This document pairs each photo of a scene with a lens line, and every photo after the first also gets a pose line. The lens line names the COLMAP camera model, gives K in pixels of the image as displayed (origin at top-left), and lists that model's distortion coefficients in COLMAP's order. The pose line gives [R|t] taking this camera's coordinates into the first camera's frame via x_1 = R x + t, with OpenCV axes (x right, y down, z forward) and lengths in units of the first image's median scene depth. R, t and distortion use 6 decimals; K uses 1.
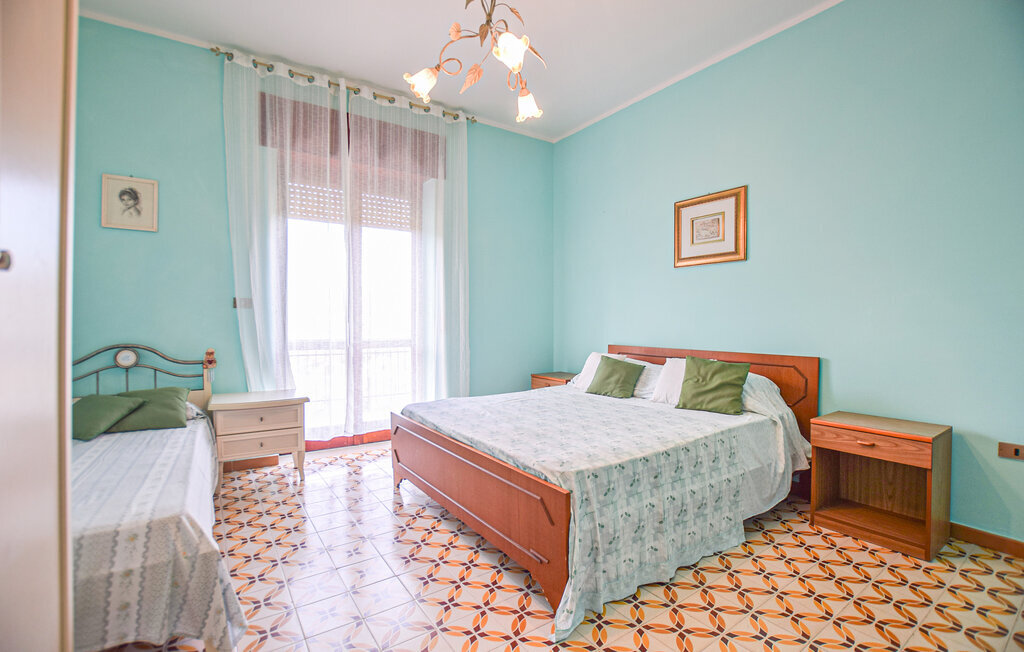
lens RADIAL K [[493.2, 0, 517.3], [0, 493.2, 326.4], [0, 0, 1]] dist [-0.026038, 0.000789]
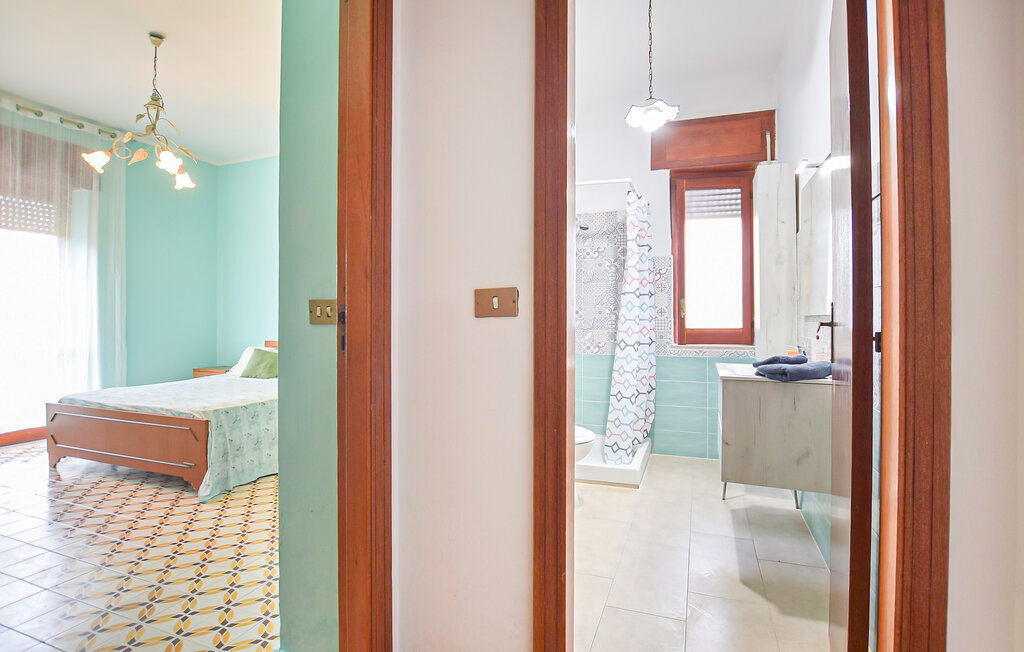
lens RADIAL K [[493.2, 0, 517.6], [0, 493.2, 314.2], [0, 0, 1]] dist [-0.026038, 0.000789]
pose [[0.825524, 0.001714, 0.564365, 0.017450], [0.010449, 0.999778, -0.018320, -0.000443], [-0.564271, 0.021020, 0.825322, -0.541495]]
